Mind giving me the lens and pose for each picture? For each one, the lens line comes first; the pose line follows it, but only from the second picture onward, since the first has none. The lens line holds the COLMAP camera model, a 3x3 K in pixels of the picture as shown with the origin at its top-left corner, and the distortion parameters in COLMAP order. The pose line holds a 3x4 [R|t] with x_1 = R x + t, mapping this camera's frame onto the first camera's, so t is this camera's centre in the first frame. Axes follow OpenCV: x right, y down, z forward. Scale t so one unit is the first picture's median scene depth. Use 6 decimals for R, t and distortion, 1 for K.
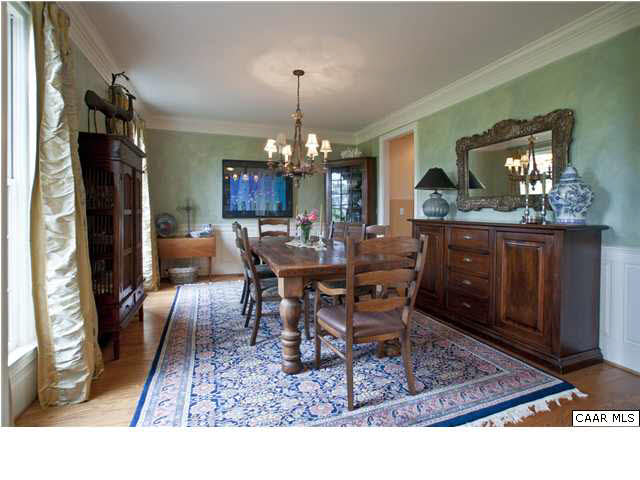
lens RADIAL K [[307.5, 0, 317.8], [0, 307.5, 212.9], [0, 0, 1]] dist [-0.065541, 0.028028]
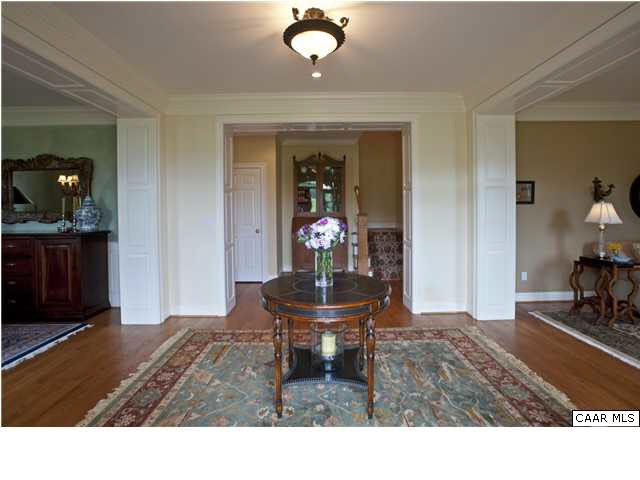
lens RADIAL K [[307.5, 0, 317.8], [0, 307.5, 212.9], [0, 0, 1]] dist [-0.065541, 0.028028]
pose [[0.336784, -0.009885, 0.941530, -0.240927], [0.019594, 0.999802, 0.003488, -0.038236], [-0.941378, 0.017273, 0.336911, -0.654868]]
